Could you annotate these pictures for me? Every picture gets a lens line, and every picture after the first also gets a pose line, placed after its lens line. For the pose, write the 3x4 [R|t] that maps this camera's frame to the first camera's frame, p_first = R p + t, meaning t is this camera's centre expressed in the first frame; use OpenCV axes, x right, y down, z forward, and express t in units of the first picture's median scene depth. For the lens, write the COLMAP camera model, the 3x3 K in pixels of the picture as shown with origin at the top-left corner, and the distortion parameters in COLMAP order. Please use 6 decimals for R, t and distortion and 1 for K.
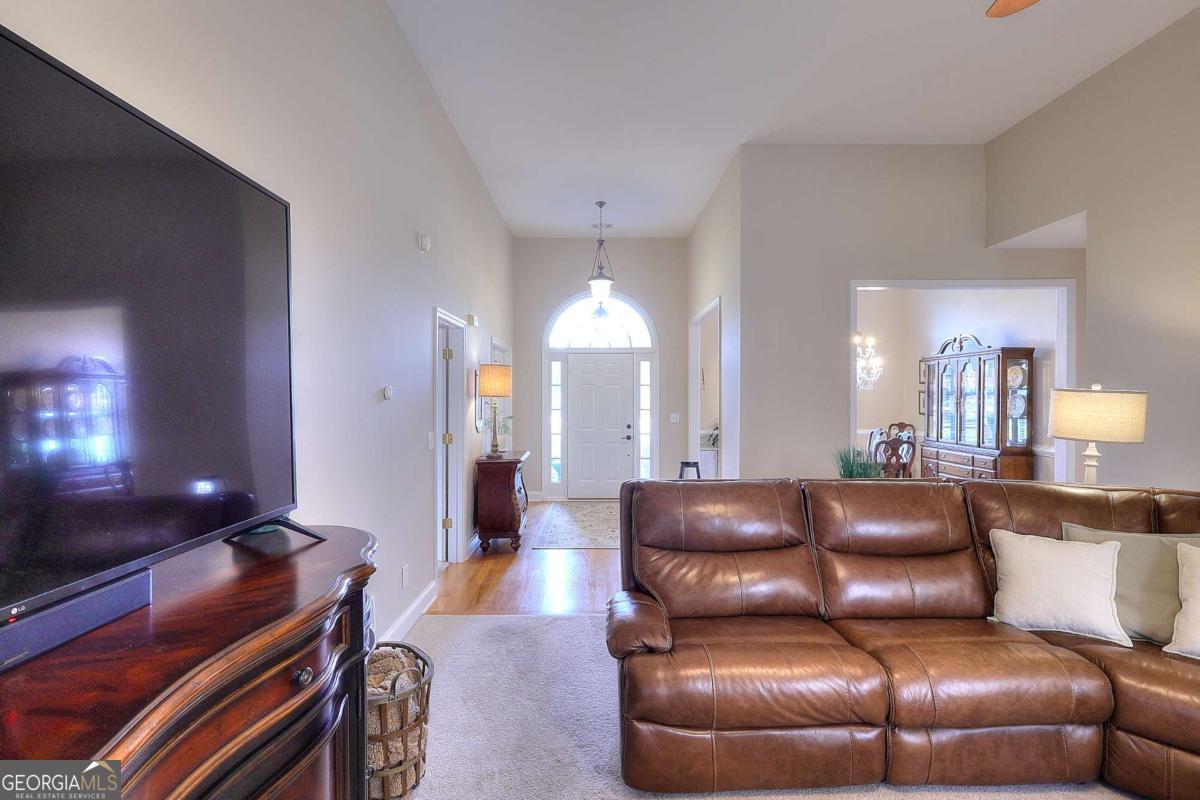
lens RADIAL K [[556.1, 0, 600.8], [0, 556.1, 399.7], [0, 0, 1]] dist [0.005324, 0.000513]
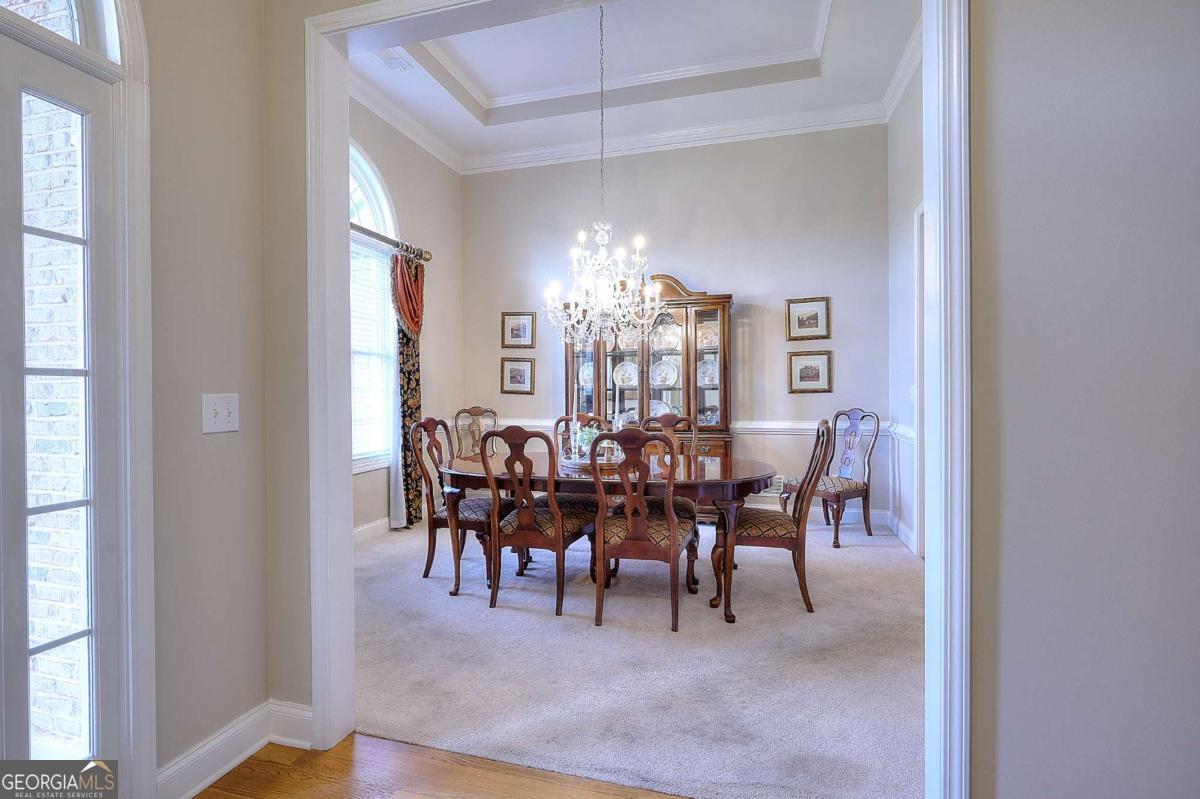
lens RADIAL K [[556.1, 0, 597.7], [0, 556.1, 392.5], [0, 0, 1]] dist [0.005324, 0.000513]
pose [[0.273739, -0.009062, 0.961761, -0.044144], [0.014322, 0.999883, 0.005345, 0.024438], [-0.961697, 0.012311, 0.273837, 0.741128]]
